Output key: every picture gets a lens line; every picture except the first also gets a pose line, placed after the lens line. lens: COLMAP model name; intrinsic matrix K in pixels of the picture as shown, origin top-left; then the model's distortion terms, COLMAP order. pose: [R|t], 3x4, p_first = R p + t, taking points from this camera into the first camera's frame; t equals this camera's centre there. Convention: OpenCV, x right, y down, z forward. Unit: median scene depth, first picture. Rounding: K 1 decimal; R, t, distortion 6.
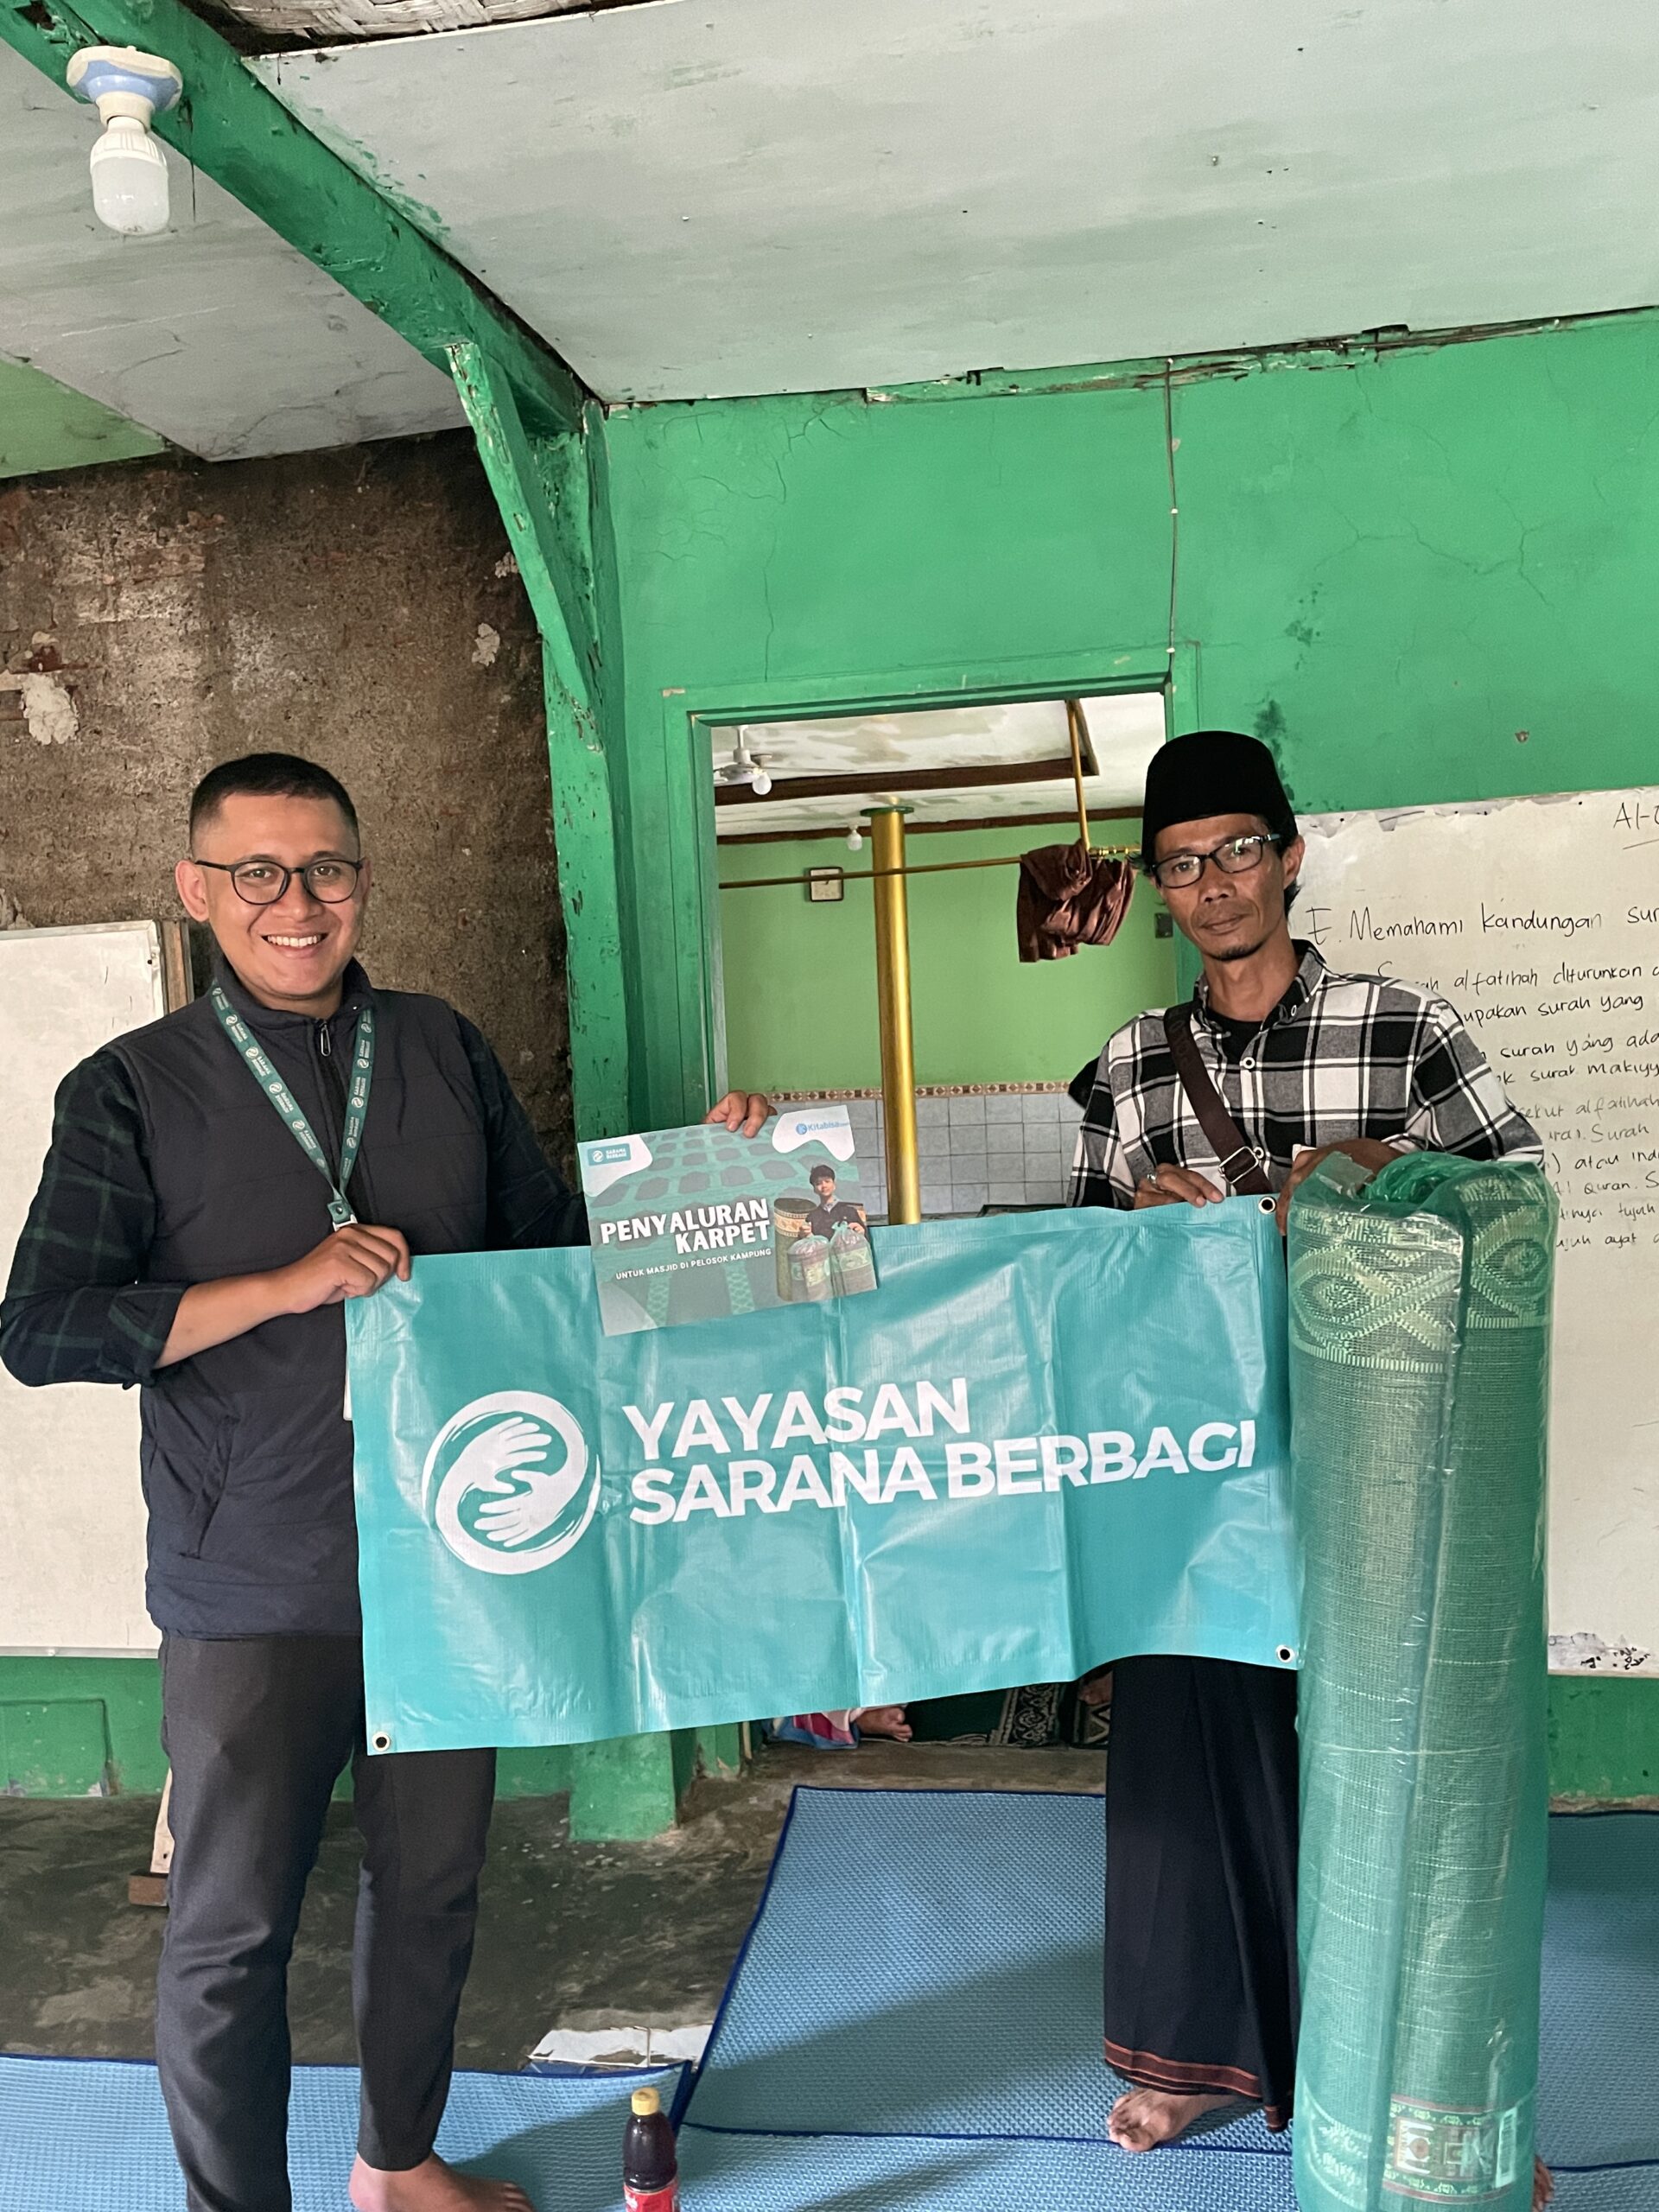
lens RADIAL K [[2013.4, 0, 826.4], [0, 2013.4, 1136.8], [0, 0, 1]] dist [0.150439, -0.165099]
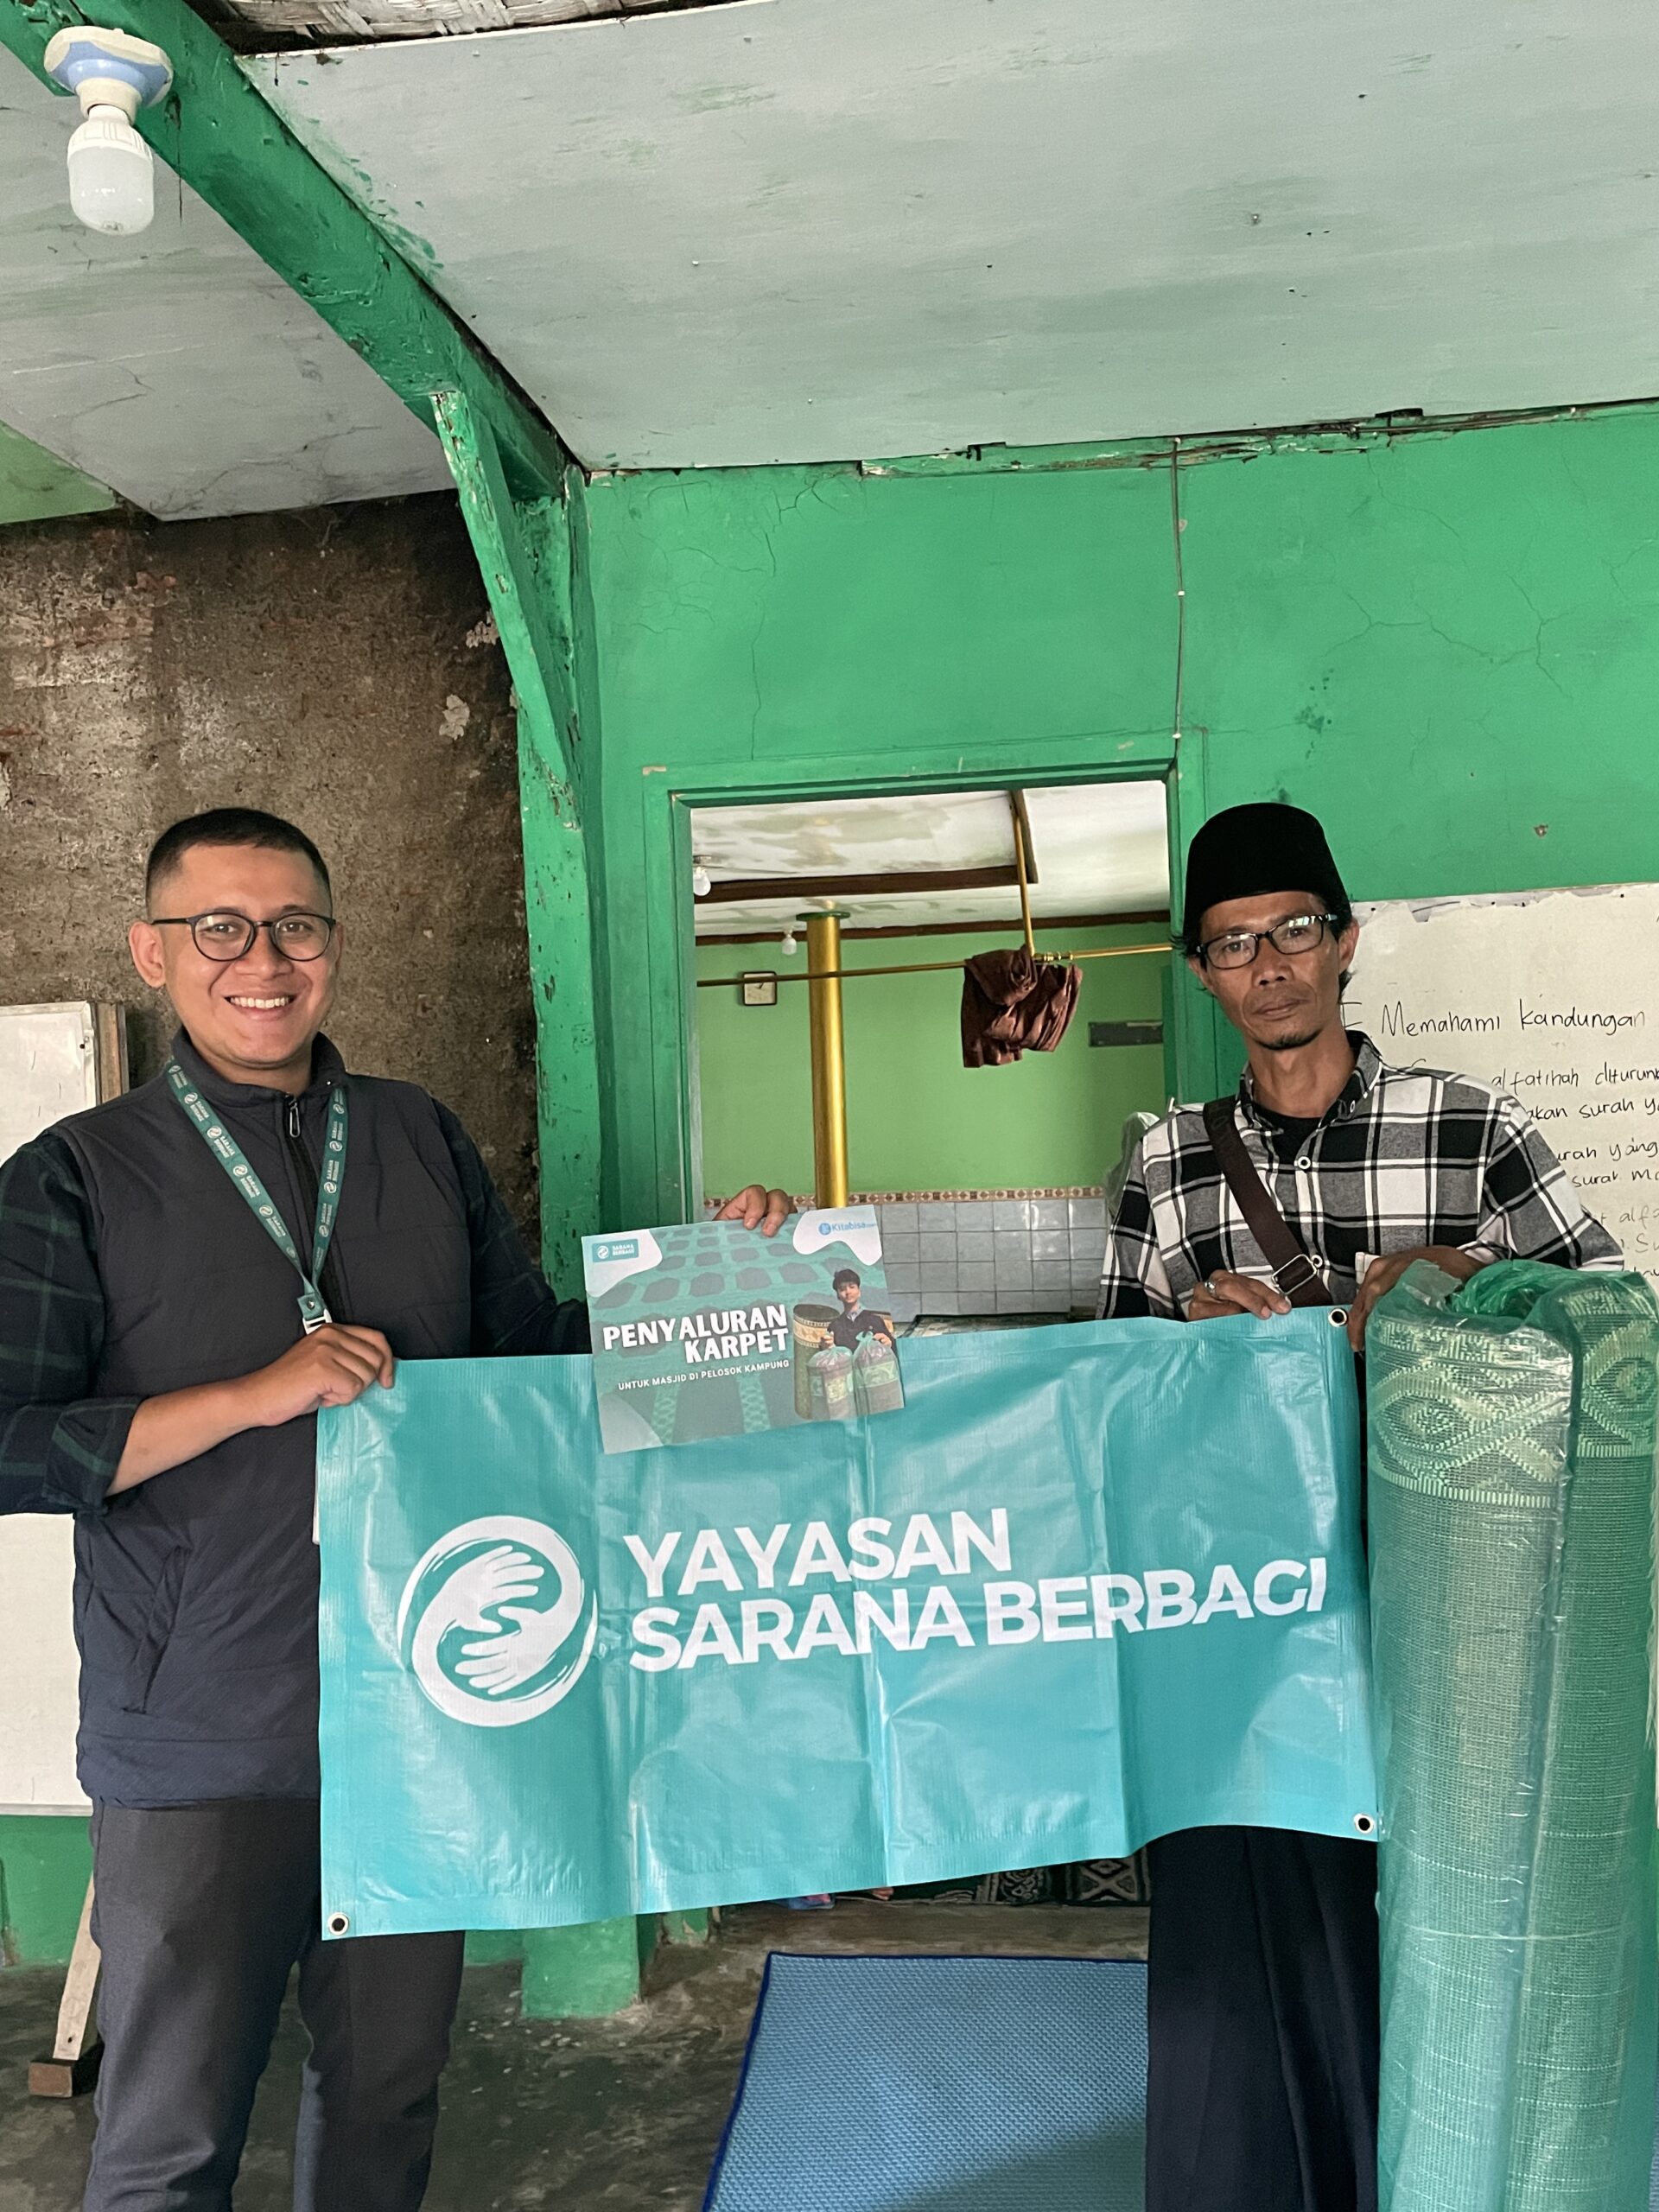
lens RADIAL K [[2013.4, 0, 826.4], [0, 2013.4, 1136.8], [0, 0, 1]] dist [0.150439, -0.165099]
pose [[0.998950, 0.011551, 0.044331, -0.049930], [-0.009134, 0.998481, -0.054342, 0.004139], [-0.044891, 0.053880, 0.997538, 0.088089]]
